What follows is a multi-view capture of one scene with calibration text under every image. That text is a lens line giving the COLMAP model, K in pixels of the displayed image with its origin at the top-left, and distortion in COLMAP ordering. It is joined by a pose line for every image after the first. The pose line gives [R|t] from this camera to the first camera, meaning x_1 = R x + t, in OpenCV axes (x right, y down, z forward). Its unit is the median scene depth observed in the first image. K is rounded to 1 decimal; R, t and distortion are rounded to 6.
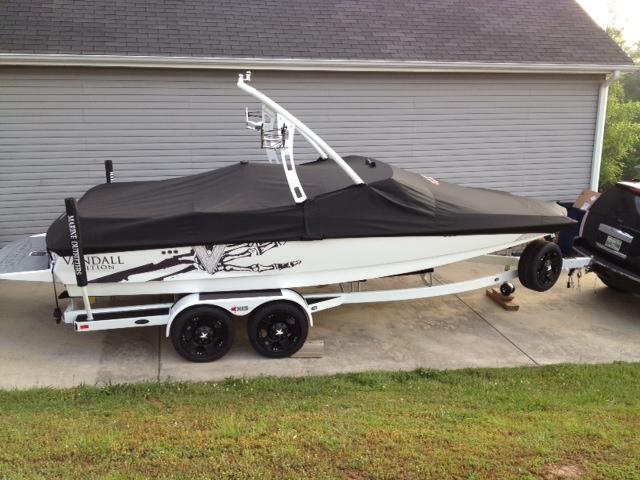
lens RADIAL K [[592.8, 0, 323.1], [0, 592.8, 242.3], [0, 0, 1]] dist [0.046791, 0.000000]
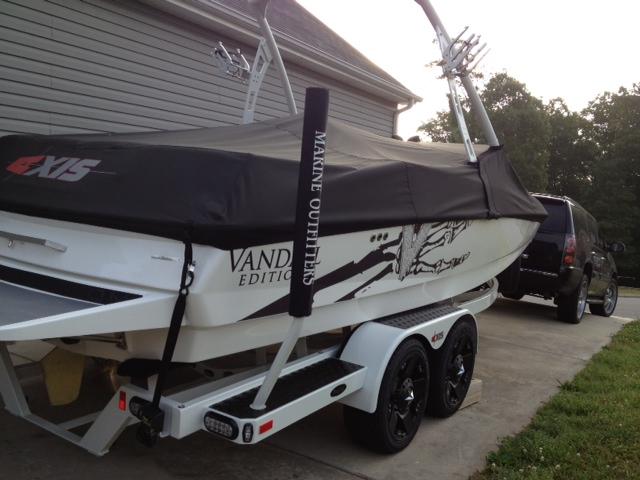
lens RADIAL K [[592.8, 0, 319.5], [0, 592.8, 238.9], [0, 0, 1]] dist [0.046791, 0.000000]
pose [[0.720826, -0.023637, 0.692713, -0.627157], [0.113040, 0.990047, -0.083845, 0.053141], [-0.683836, 0.138742, 0.716323, 0.654043]]
